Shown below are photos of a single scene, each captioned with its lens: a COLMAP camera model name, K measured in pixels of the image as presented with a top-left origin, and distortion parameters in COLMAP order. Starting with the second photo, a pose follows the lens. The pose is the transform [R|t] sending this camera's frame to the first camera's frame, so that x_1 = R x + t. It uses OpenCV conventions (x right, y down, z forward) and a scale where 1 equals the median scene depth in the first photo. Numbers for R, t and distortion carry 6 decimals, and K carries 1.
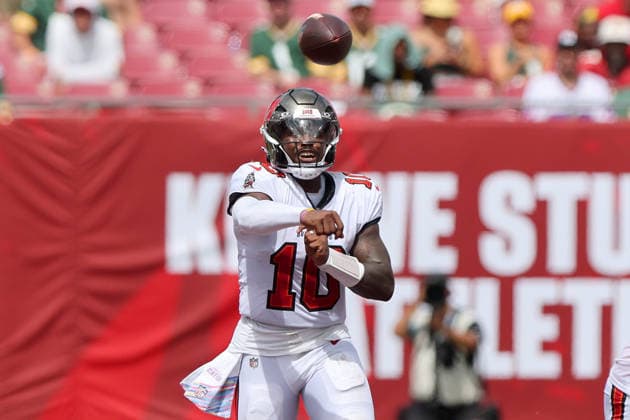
lens RADIAL K [[3650.6, 0, 315.0], [0, 3650.6, 210.0], [0, 0, 1]] dist [-0.372914, 2.338007]
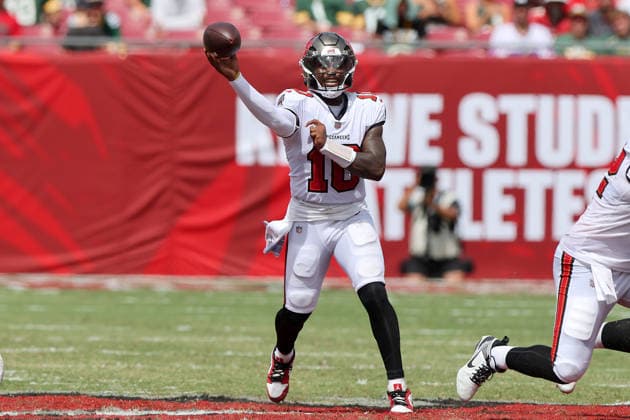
lens RADIAL K [[3650.6, 0, 315.0], [0, 3650.6, 210.0], [0, 0, 1]] dist [-0.372914, 2.338007]
pose [[0.999808, 0.001860, 0.019508, -0.037703], [-0.002230, 0.999818, 0.018930, 0.007923], [-0.019469, -0.018970, 0.999630, -0.406271]]
